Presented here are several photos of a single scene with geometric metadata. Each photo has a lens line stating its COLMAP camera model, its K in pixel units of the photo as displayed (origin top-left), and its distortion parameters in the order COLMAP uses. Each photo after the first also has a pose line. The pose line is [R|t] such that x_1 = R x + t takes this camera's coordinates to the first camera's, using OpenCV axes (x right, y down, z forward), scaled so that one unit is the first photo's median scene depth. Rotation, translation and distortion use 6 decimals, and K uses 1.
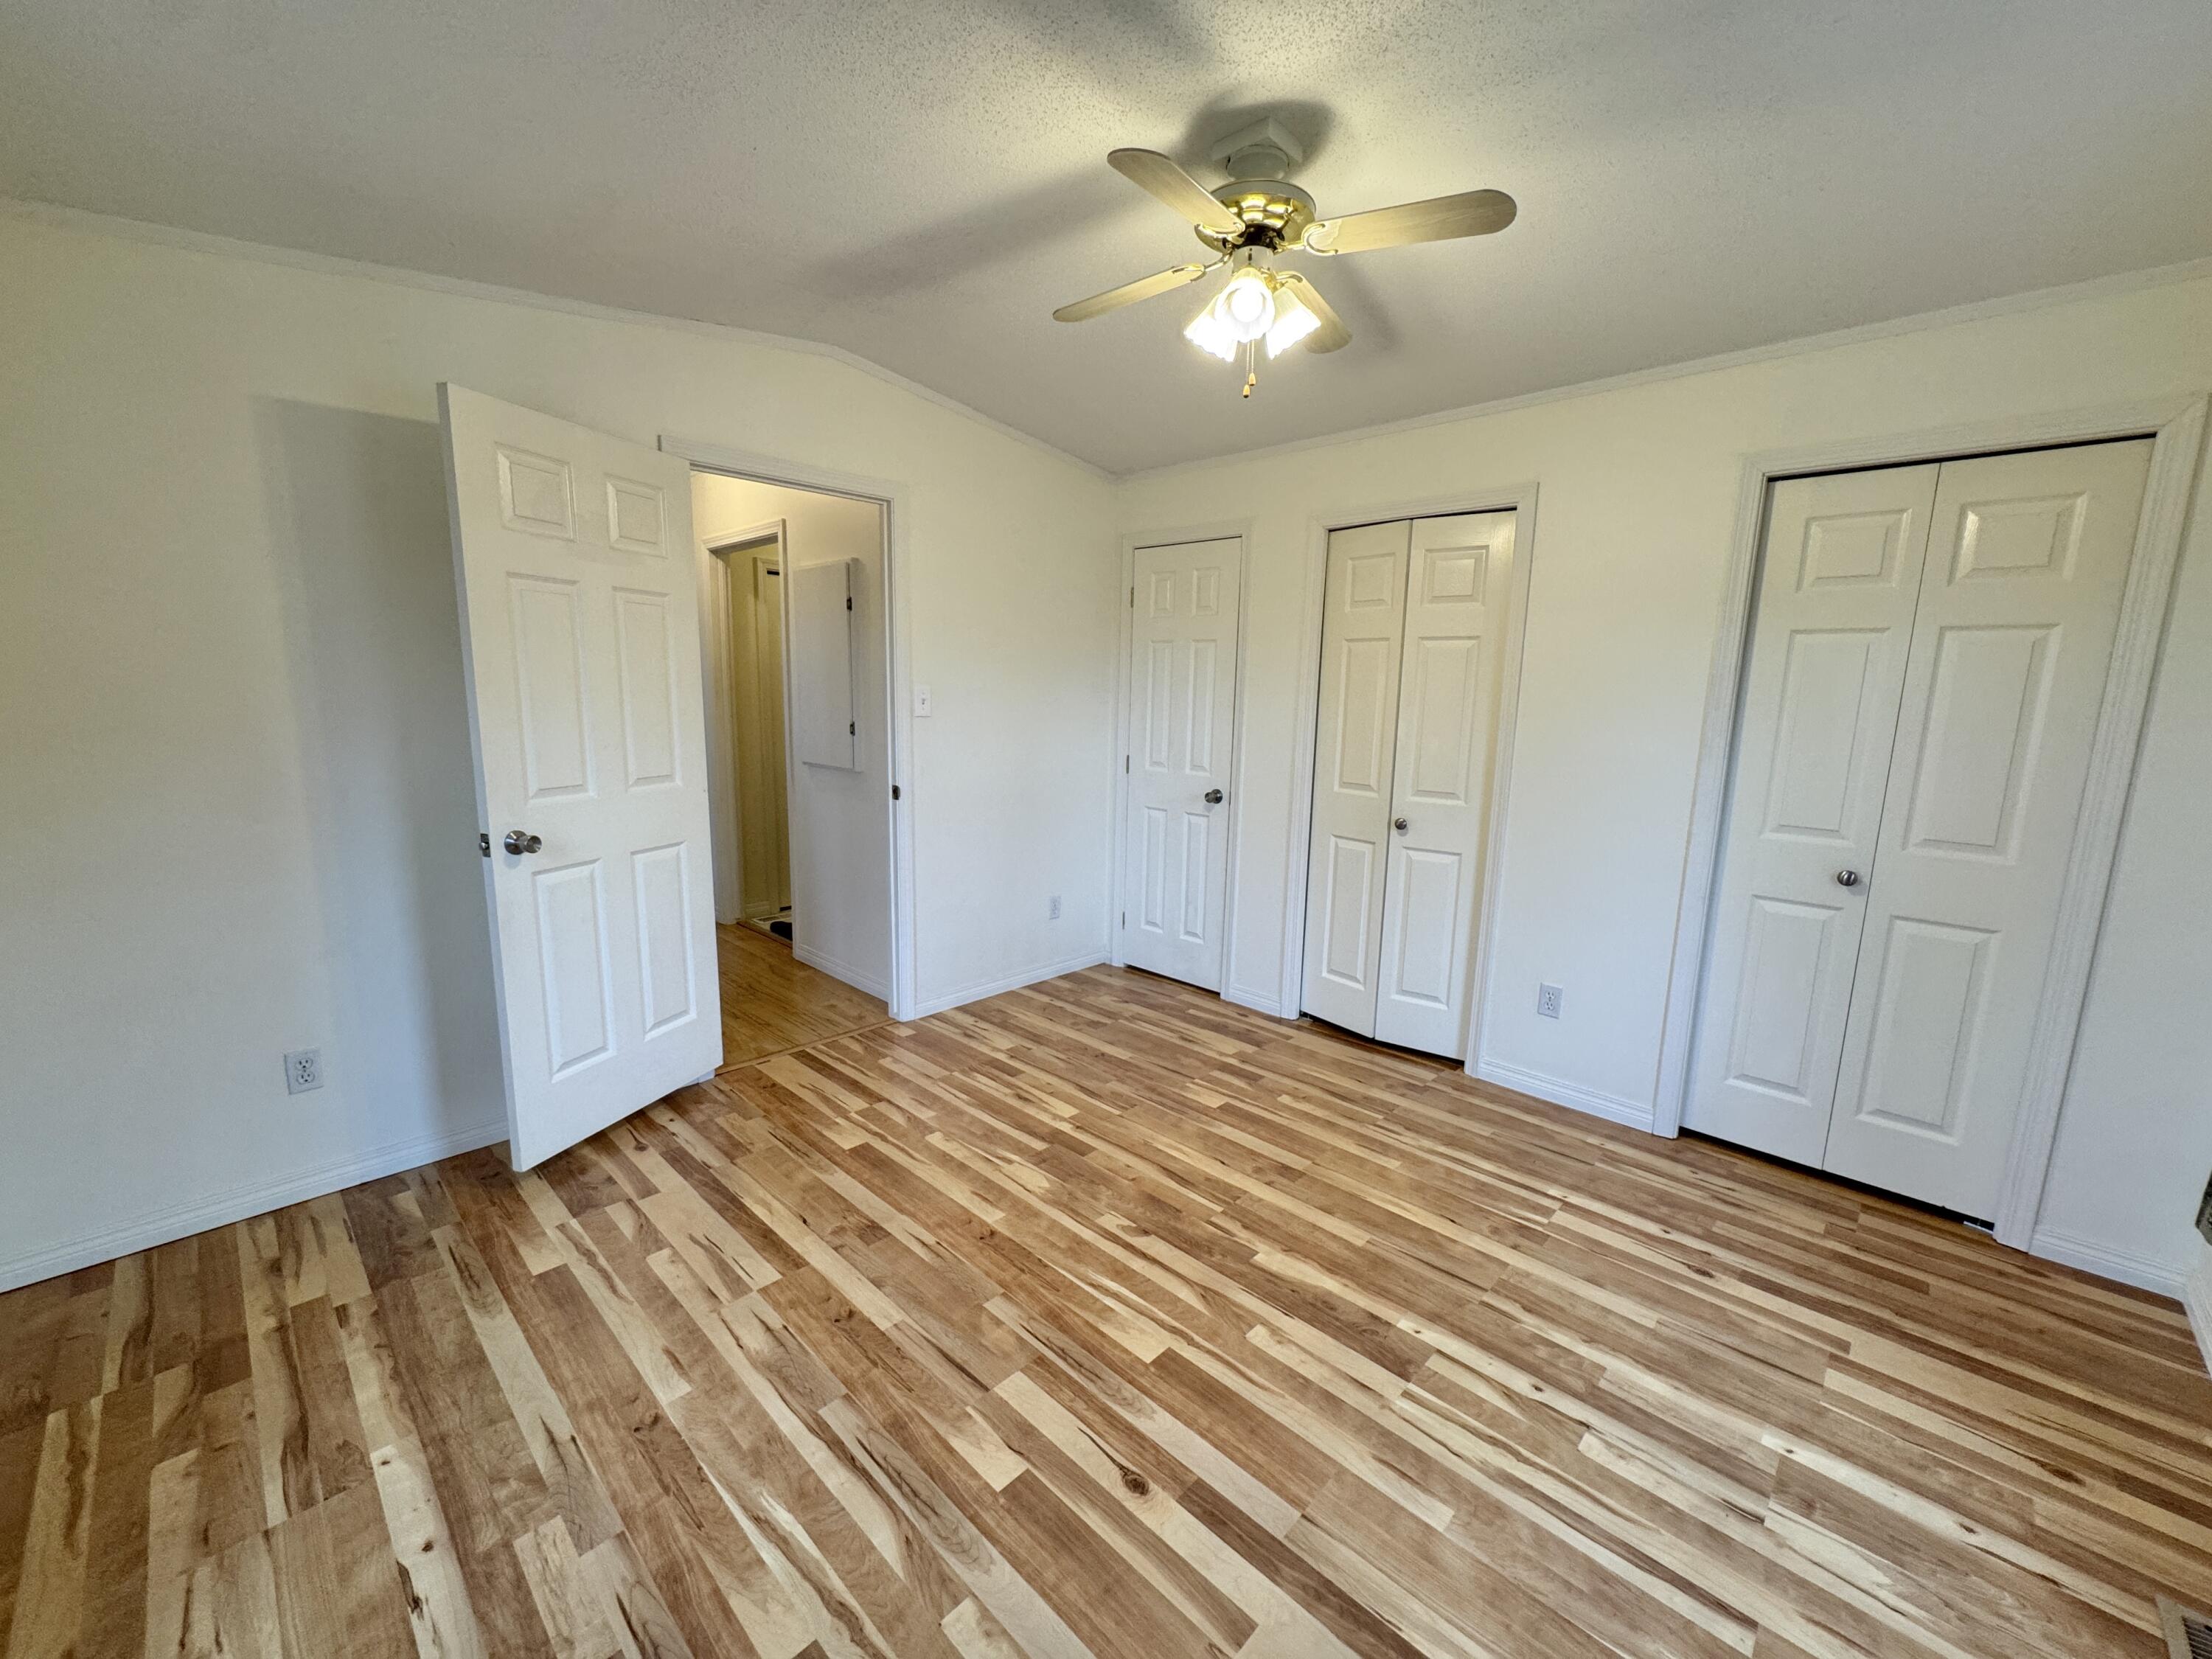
lens RADIAL K [[878.7, 0, 1107.1], [0, 878.7, 831.6], [0, 0, 1]] dist [-0.003224, 0.000480]
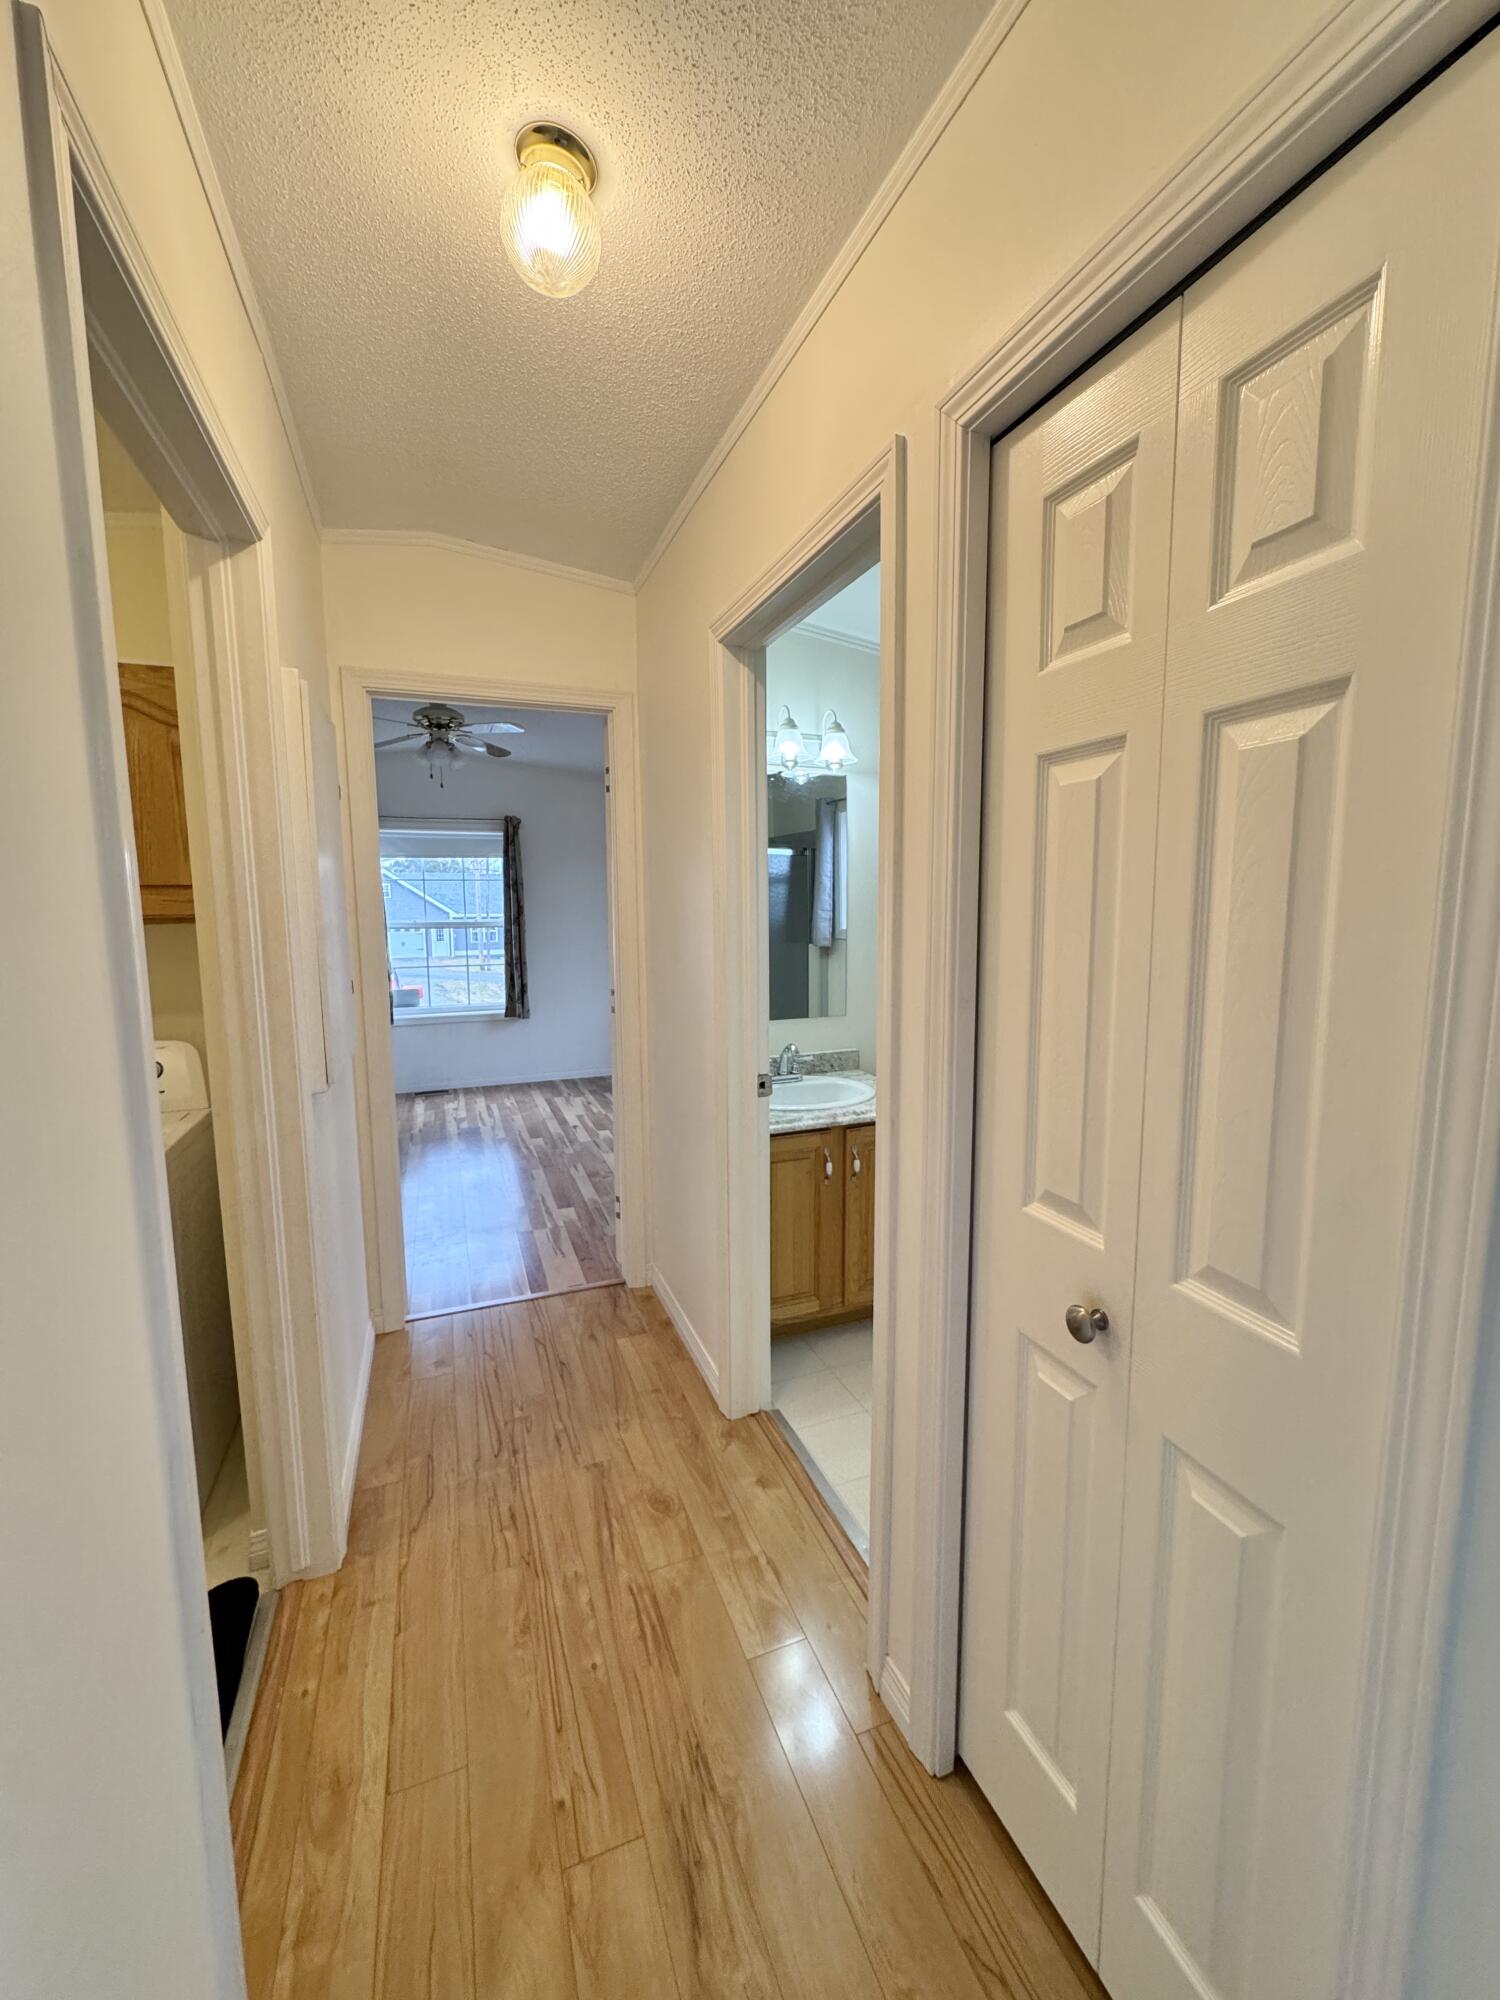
lens RADIAL K [[794.5, 0, 752.4], [0, 794.5, 1000.6], [0, 0, 1]] dist [-0.003224, 0.000480]
pose [[-0.906763, -0.070691, 0.415672, -1.514906], [0.050942, 0.960256, 0.274432, -0.478374], [-0.418551, 0.270020, -0.867124, 2.628852]]
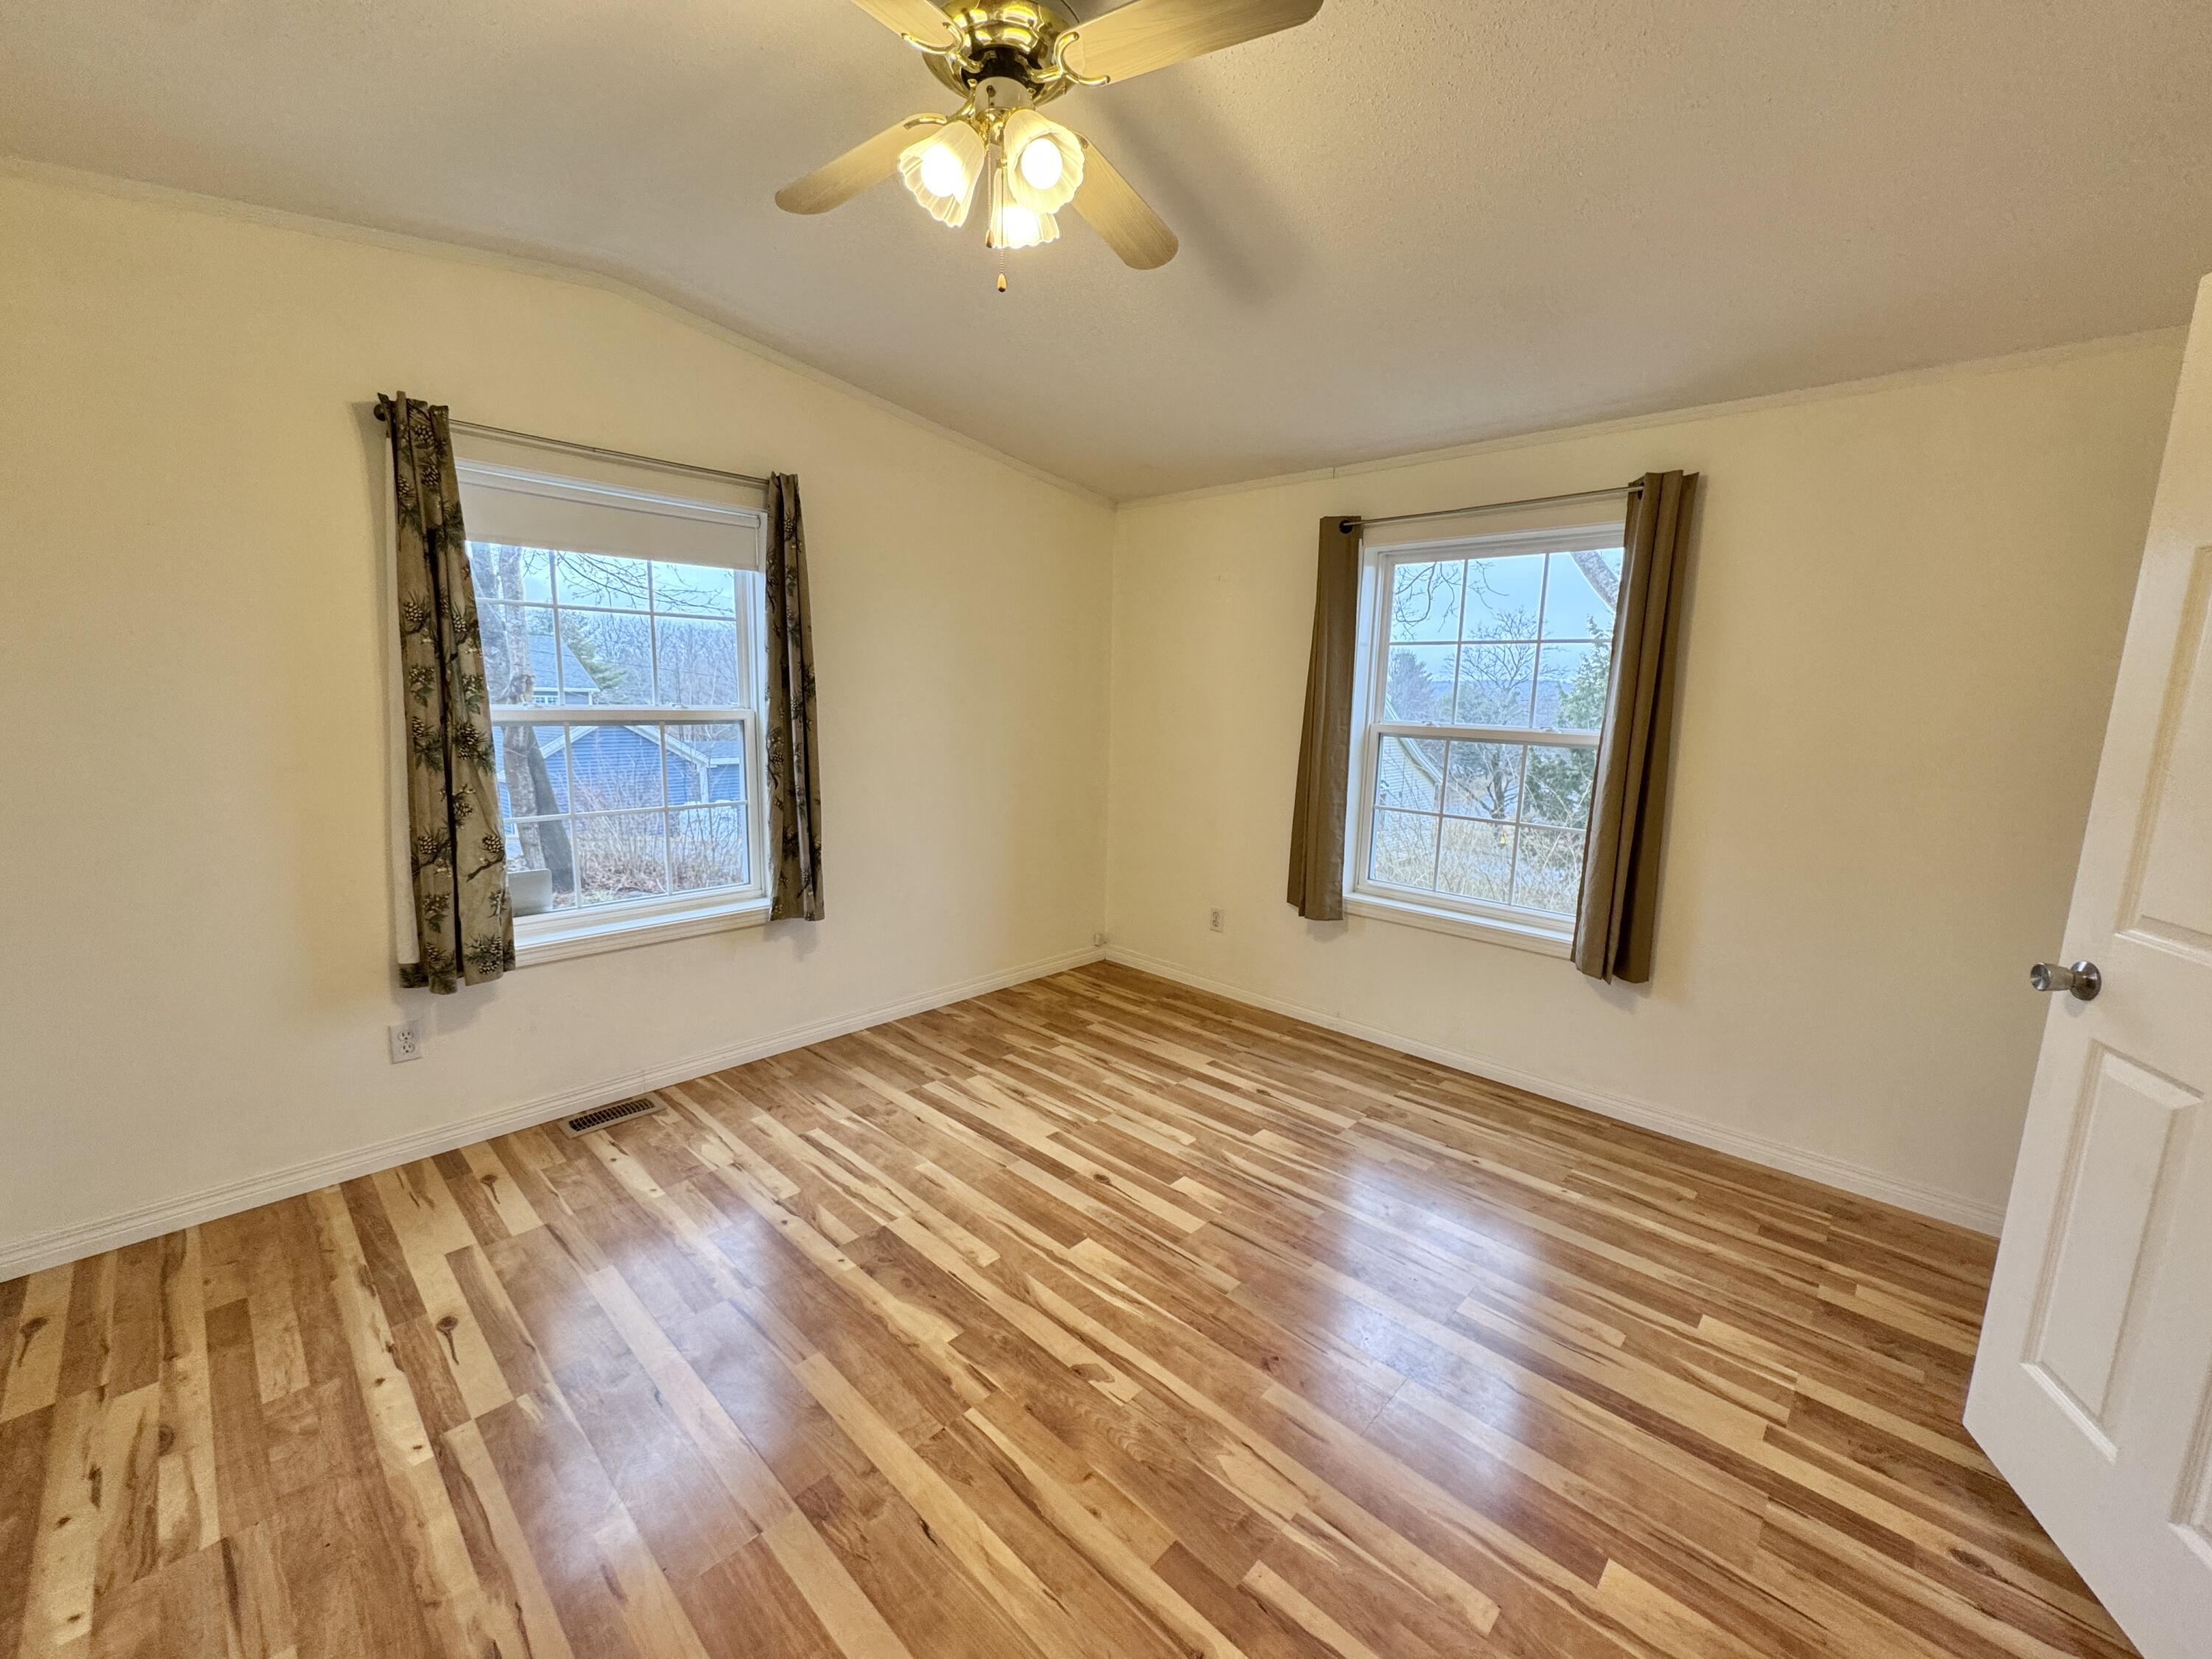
lens RADIAL K [[878.7, 0, 1105.7], [0, 878.7, 828.3], [0, 0, 1]] dist [-0.003224, 0.000480]
pose [[-0.998797, -0.047260, -0.013068, 0.059403], [-0.048975, 0.948573, 0.312746, -0.298075], [-0.002384, 0.313010, -0.949747, 1.818077]]
